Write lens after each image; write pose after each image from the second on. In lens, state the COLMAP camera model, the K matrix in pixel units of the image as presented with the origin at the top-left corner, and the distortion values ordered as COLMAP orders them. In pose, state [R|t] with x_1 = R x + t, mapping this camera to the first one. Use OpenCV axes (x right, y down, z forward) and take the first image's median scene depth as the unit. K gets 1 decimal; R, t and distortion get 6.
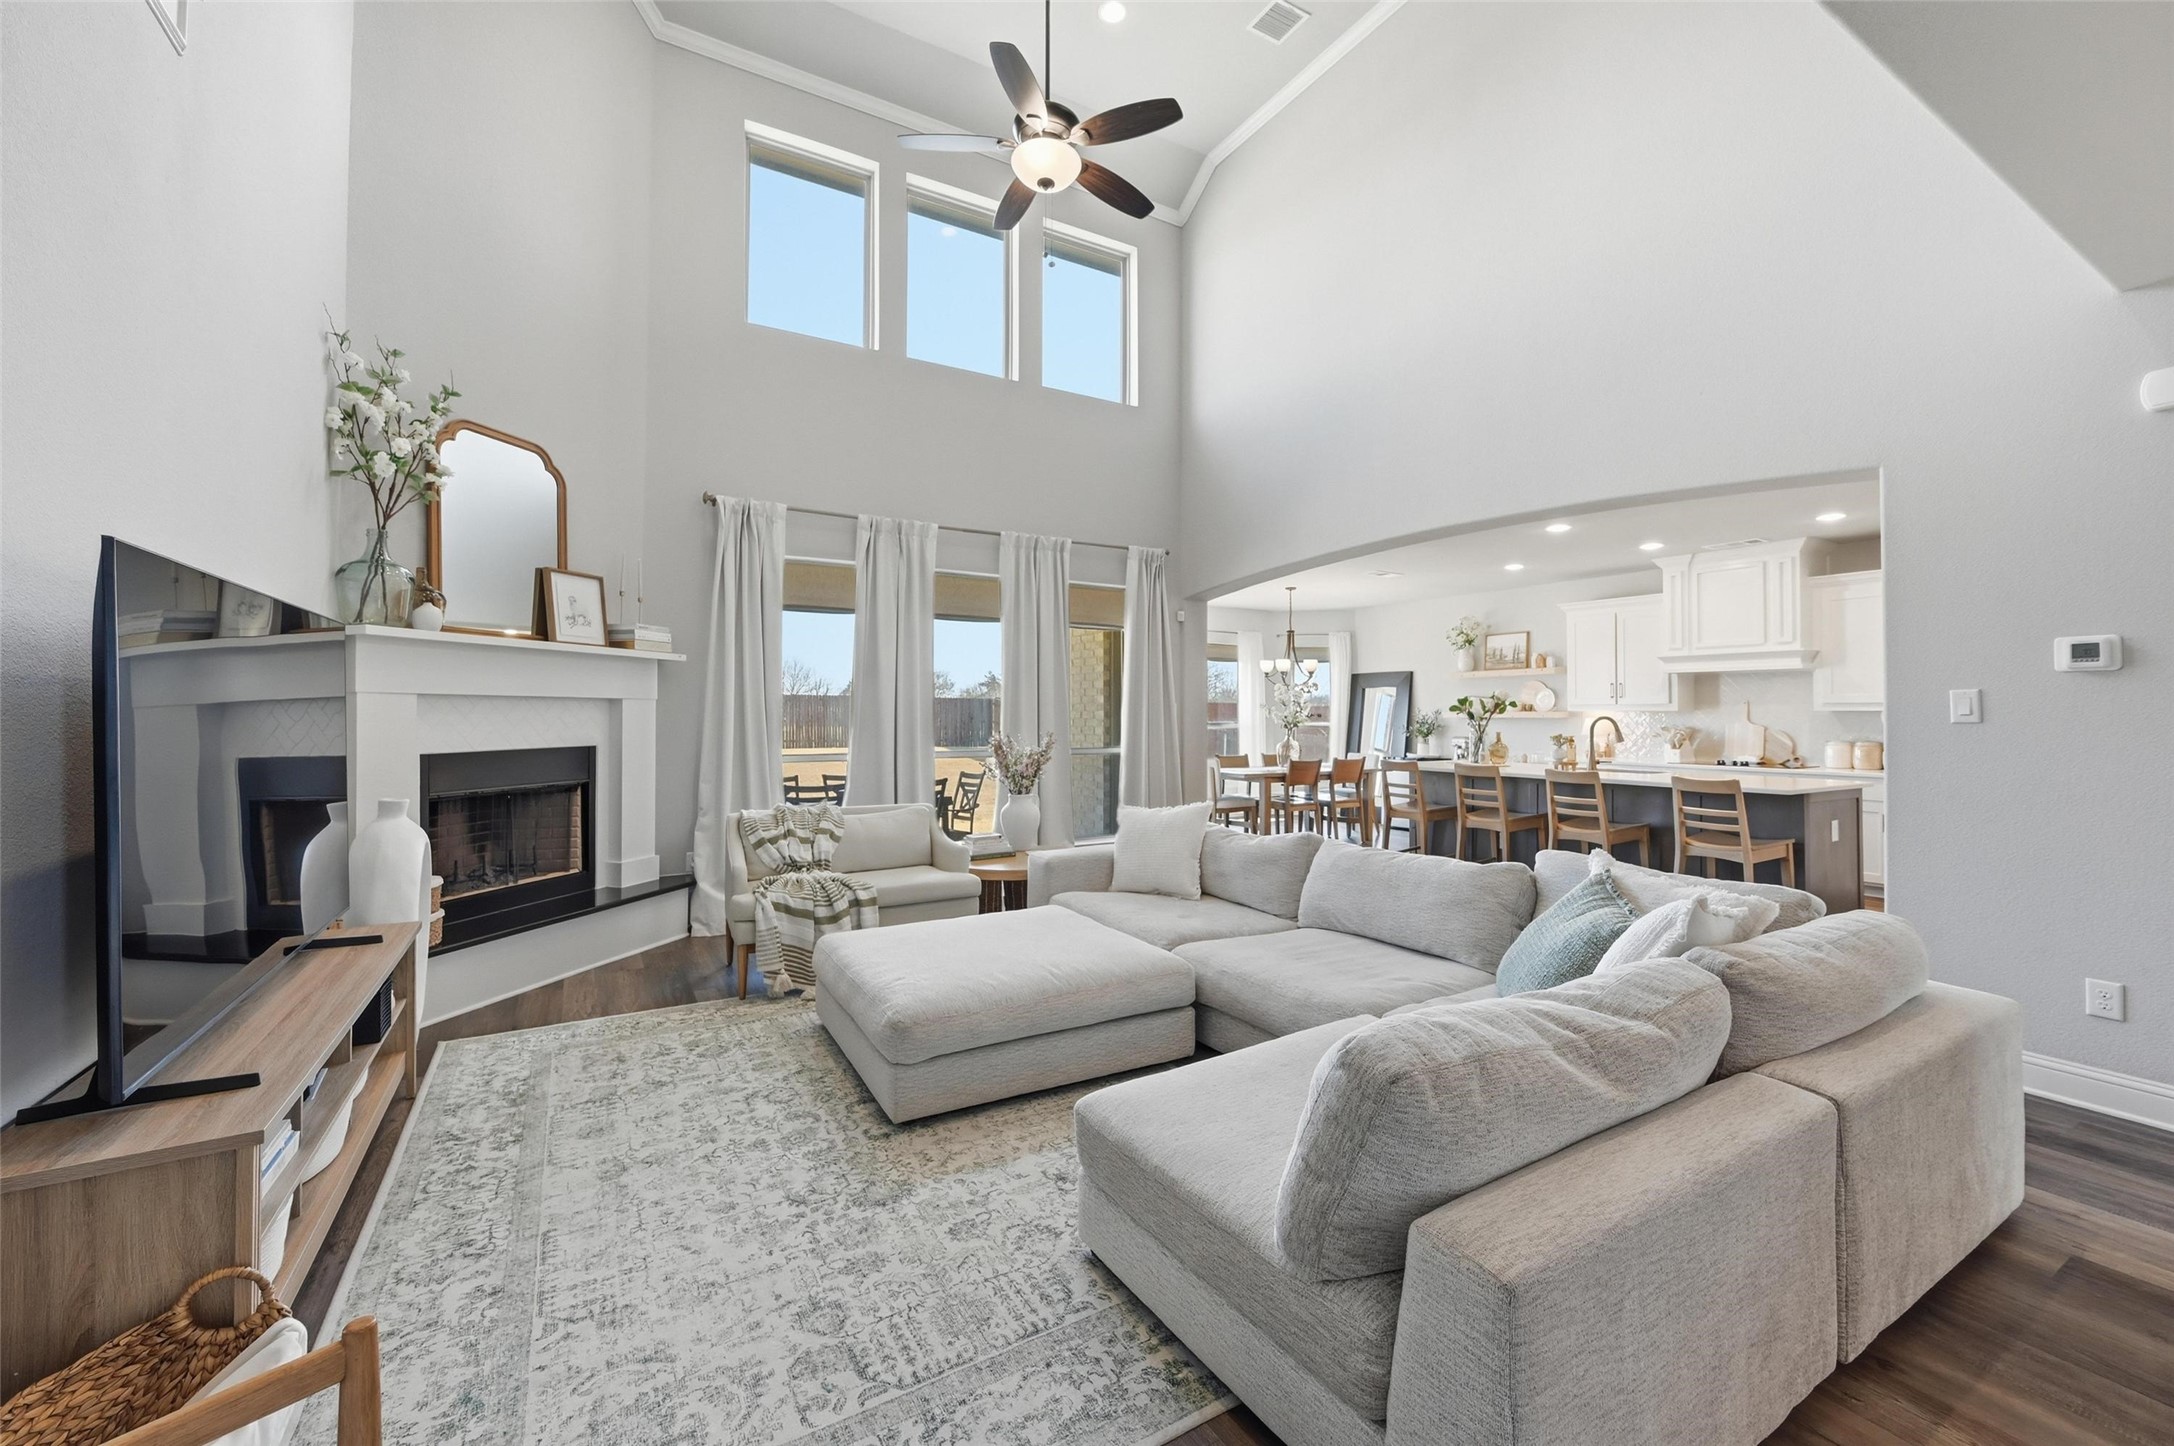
lens RADIAL K [[862.6, 0, 1098.6], [0, 862.6, 697.1], [0, 0, 1]] dist [0.000097, 0.000313]
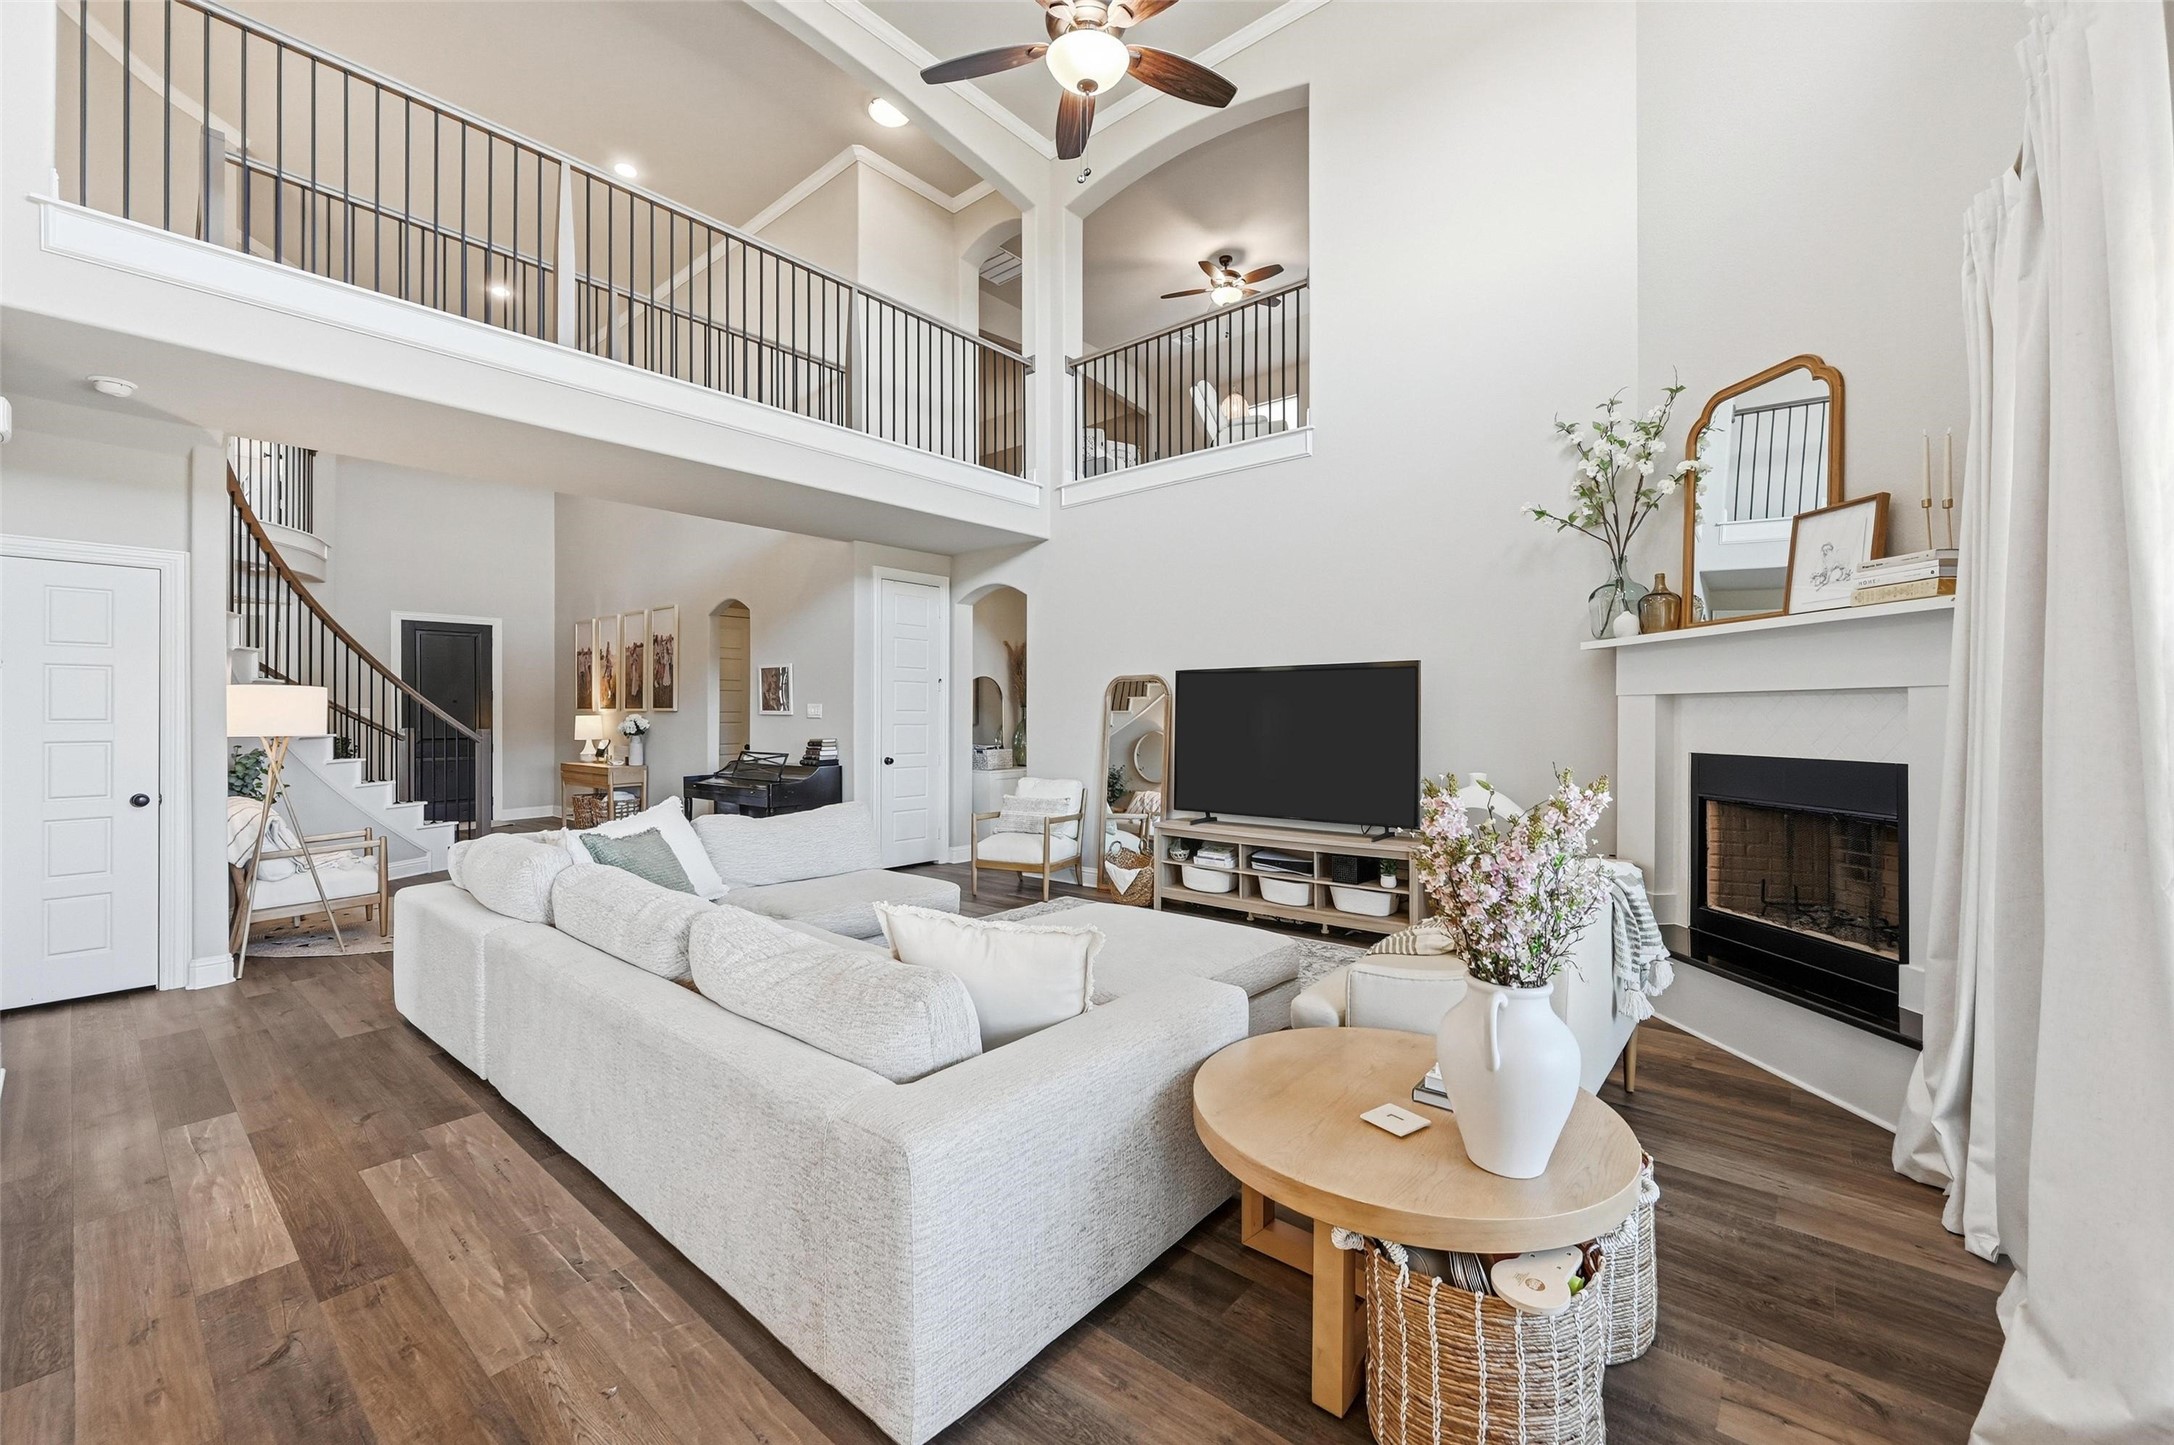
lens RADIAL K [[862.6, 0, 1103.7], [0, 862.6, 709.4], [0, 0, 1]] dist [0.000097, 0.000313]
pose [[-0.943504, -0.002858, -0.331349, 0.109735], [0.005366, 0.999700, -0.023903, 0.018950], [0.331318, -0.024331, -0.943205, 0.965929]]
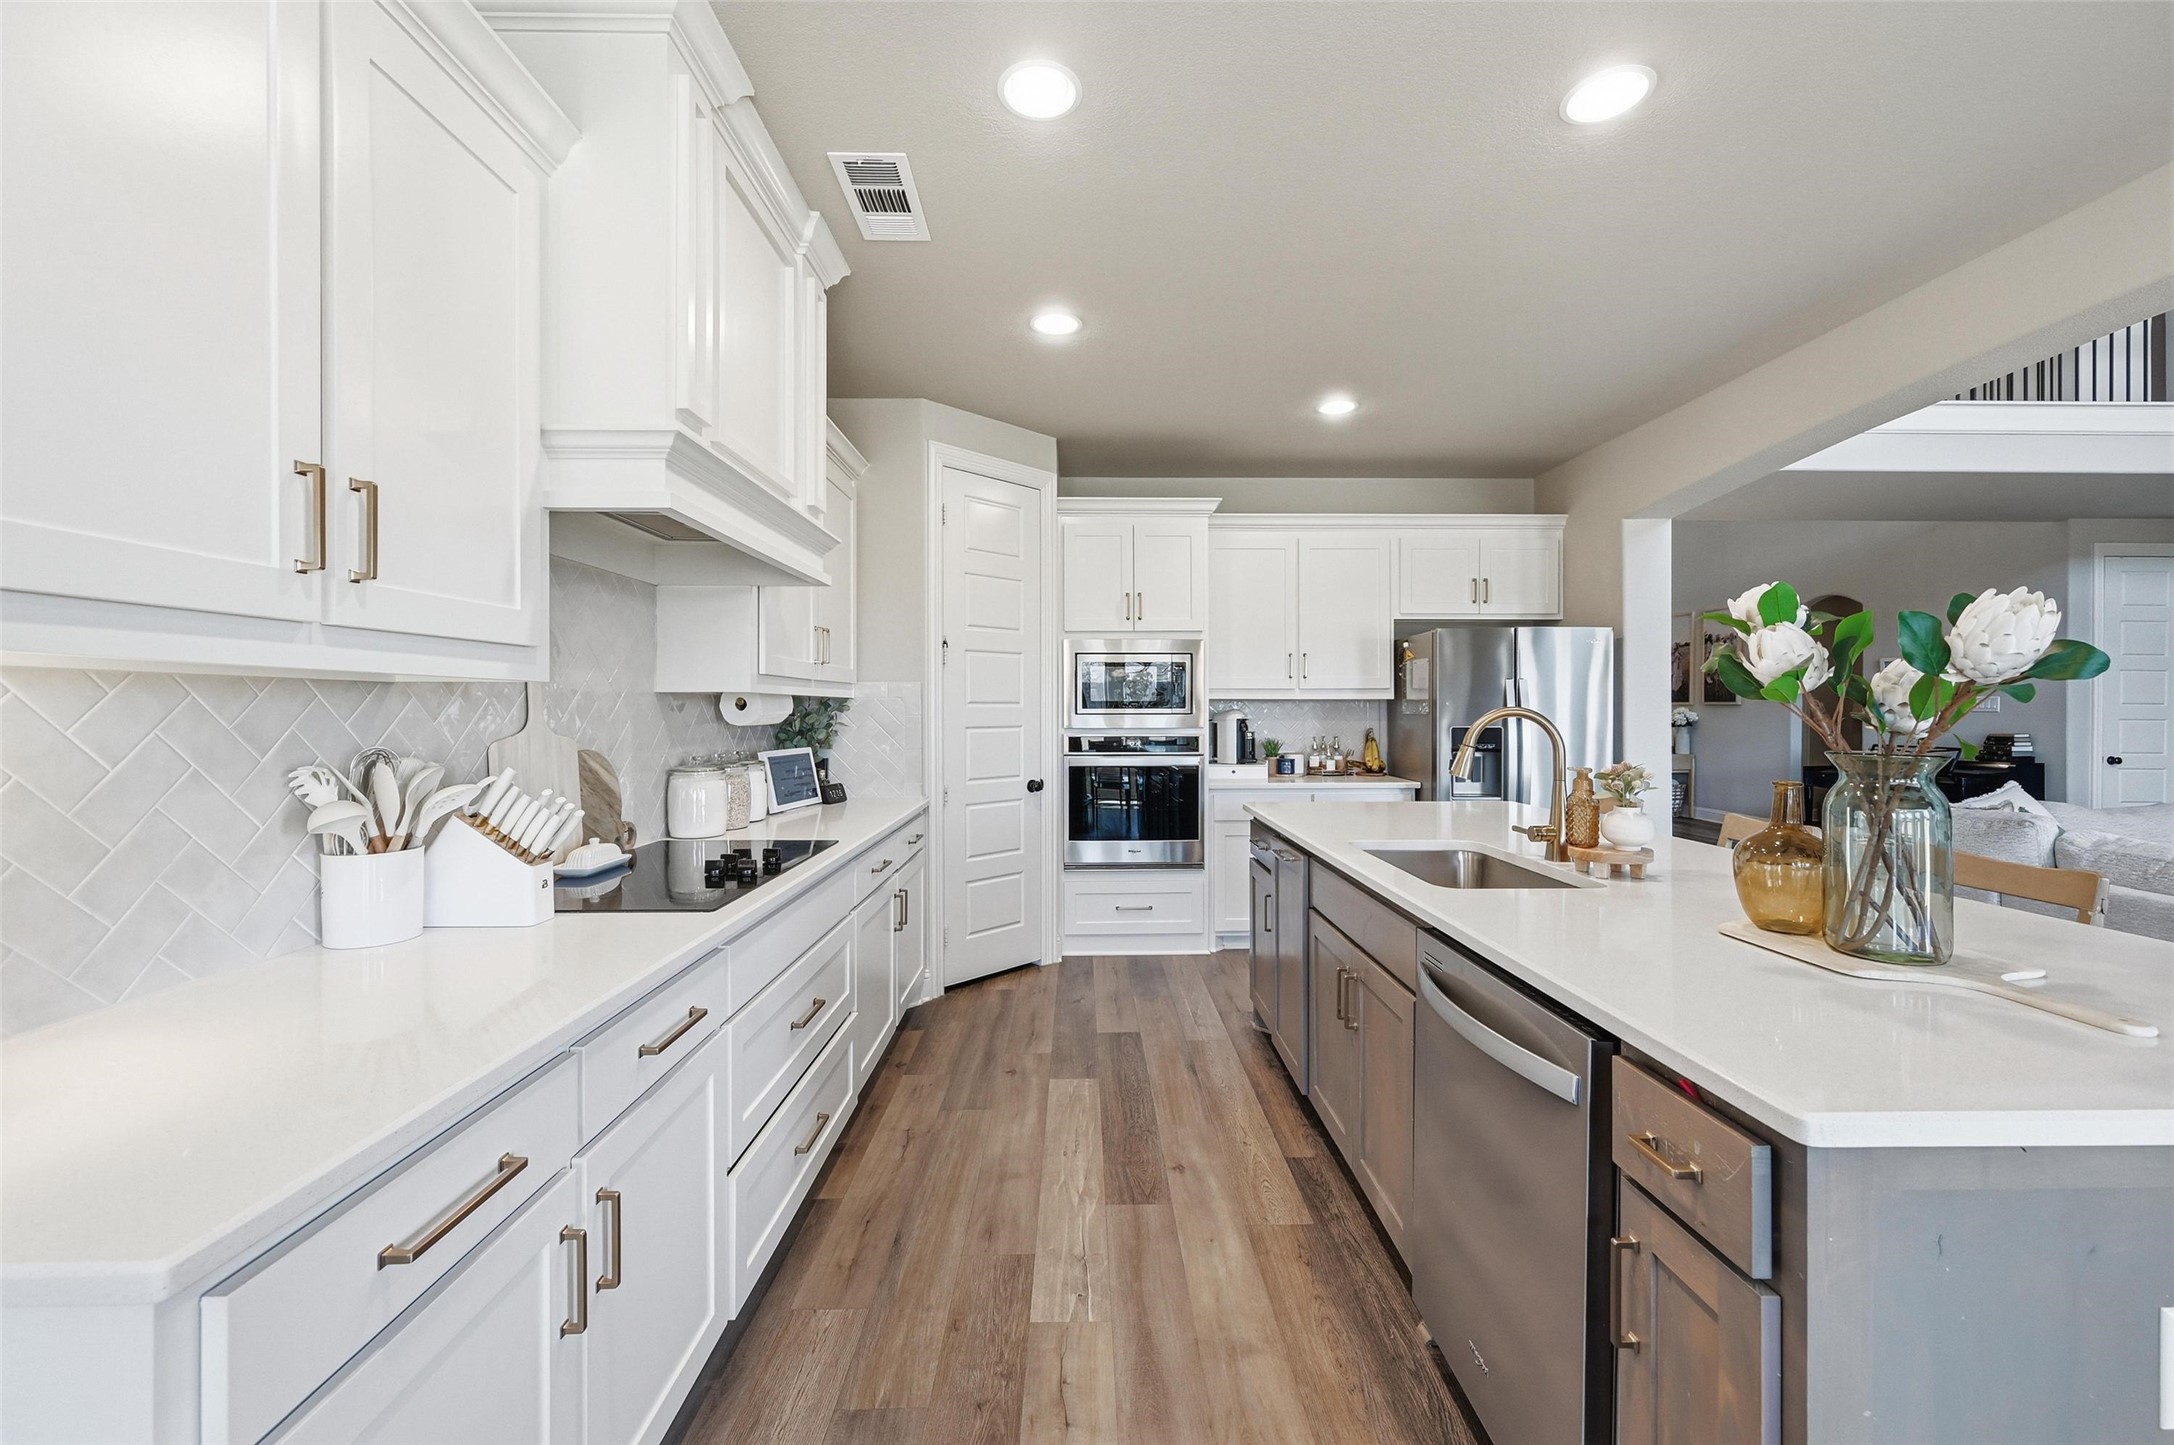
lens RADIAL K [[862.6, 0, 1095.3], [0, 862.6, 711.8], [0, 0, 1]] dist [0.000097, 0.000313]
pose [[-0.870048, -0.005959, 0.492932, 0.490601], [-0.012737, 0.999865, -0.010395, 0.025789], [-0.492803, -0.015322, -0.870006, 1.232066]]
